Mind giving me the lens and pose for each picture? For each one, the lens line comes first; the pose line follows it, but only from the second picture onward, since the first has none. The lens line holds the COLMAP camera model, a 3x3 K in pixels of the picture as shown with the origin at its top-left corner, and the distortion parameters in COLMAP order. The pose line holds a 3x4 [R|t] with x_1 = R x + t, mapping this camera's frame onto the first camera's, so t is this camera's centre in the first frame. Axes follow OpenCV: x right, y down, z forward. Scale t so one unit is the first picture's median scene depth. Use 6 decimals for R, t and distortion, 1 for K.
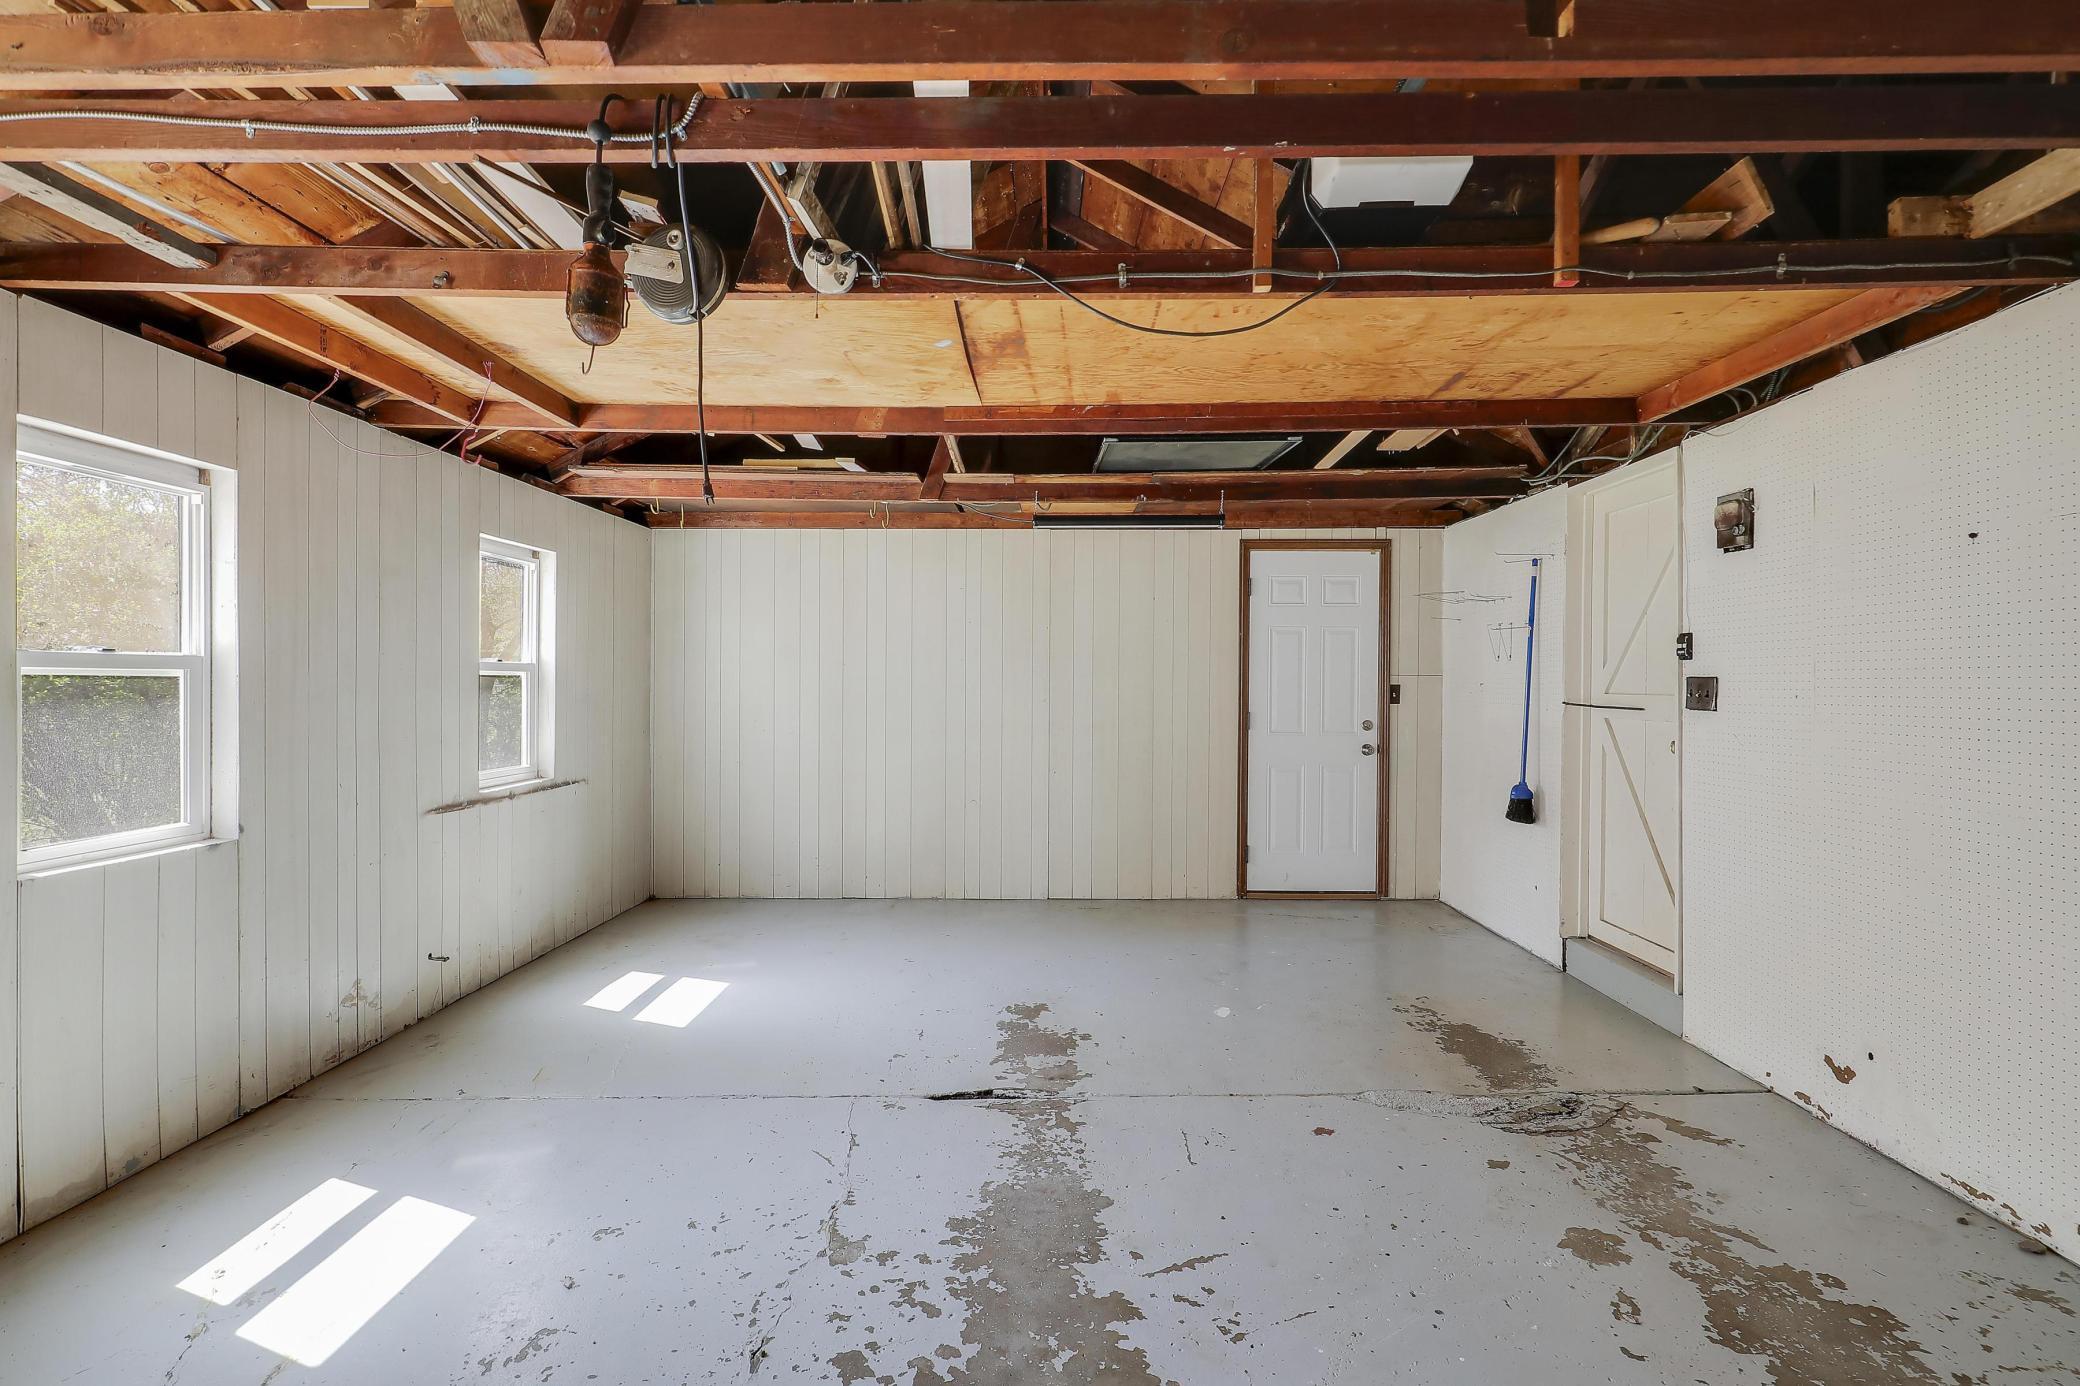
lens RADIAL K [[994.5, 0, 945.7], [0, 994.5, 736.1], [0, 0, 1]] dist [0.000447, -0.000178]
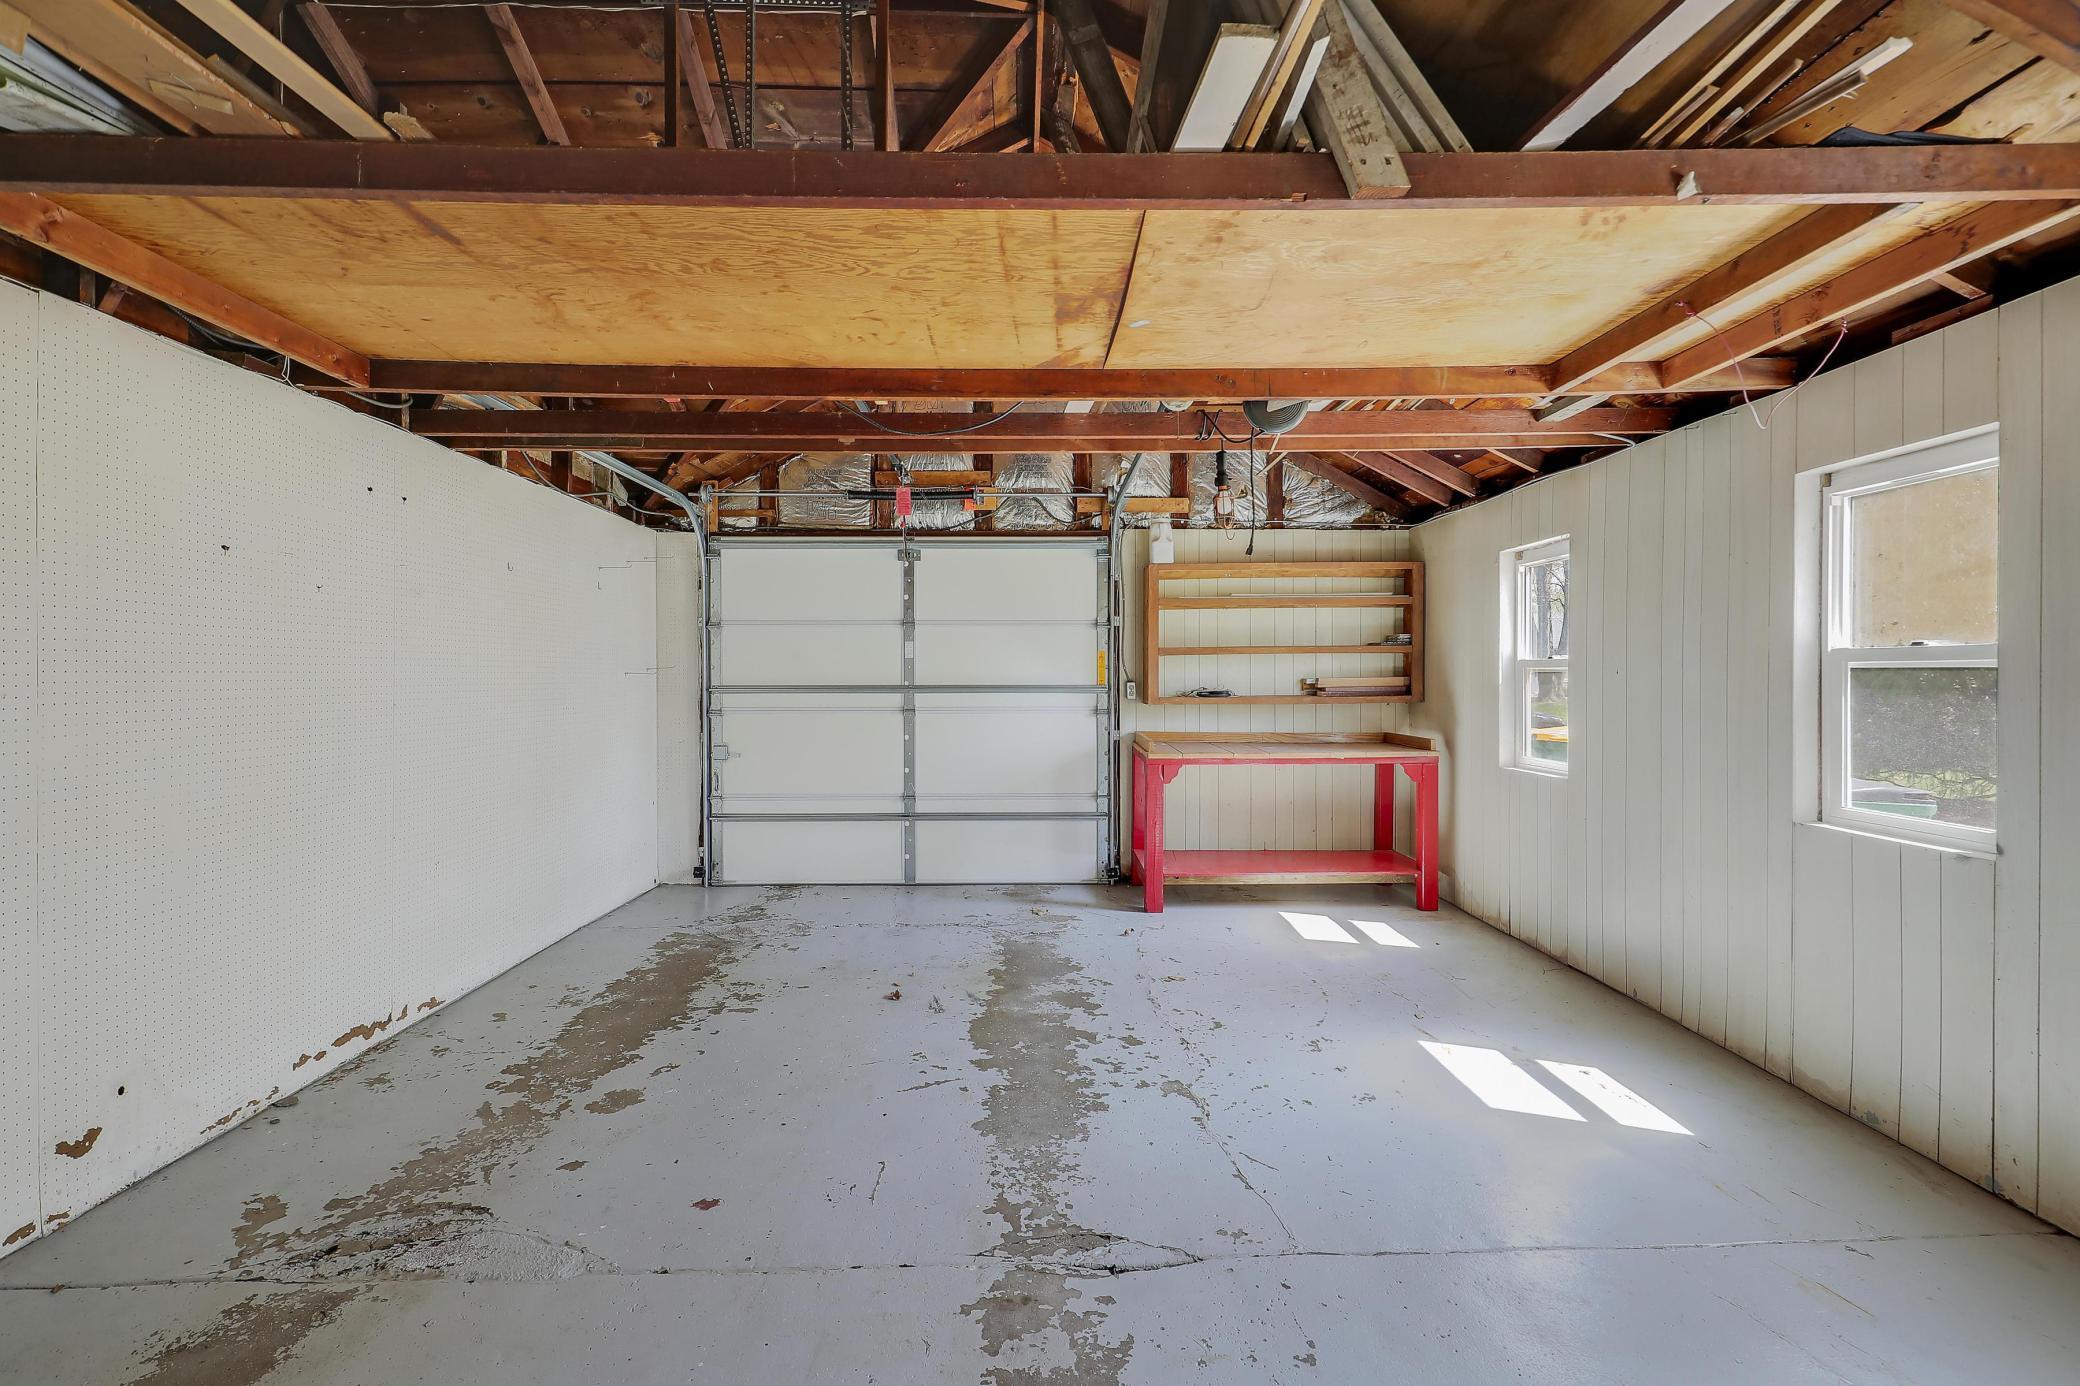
lens RADIAL K [[995.7, 0, 1040.0], [0, 995.7, 693.0], [0, 0, 1]] dist [0.000758, -0.000087]
pose [[-0.992500, 0.004761, -0.122150, 0.221526], [-0.004012, 0.997434, 0.071480, -0.109451], [0.122177, 0.071434, -0.989934, 2.049379]]
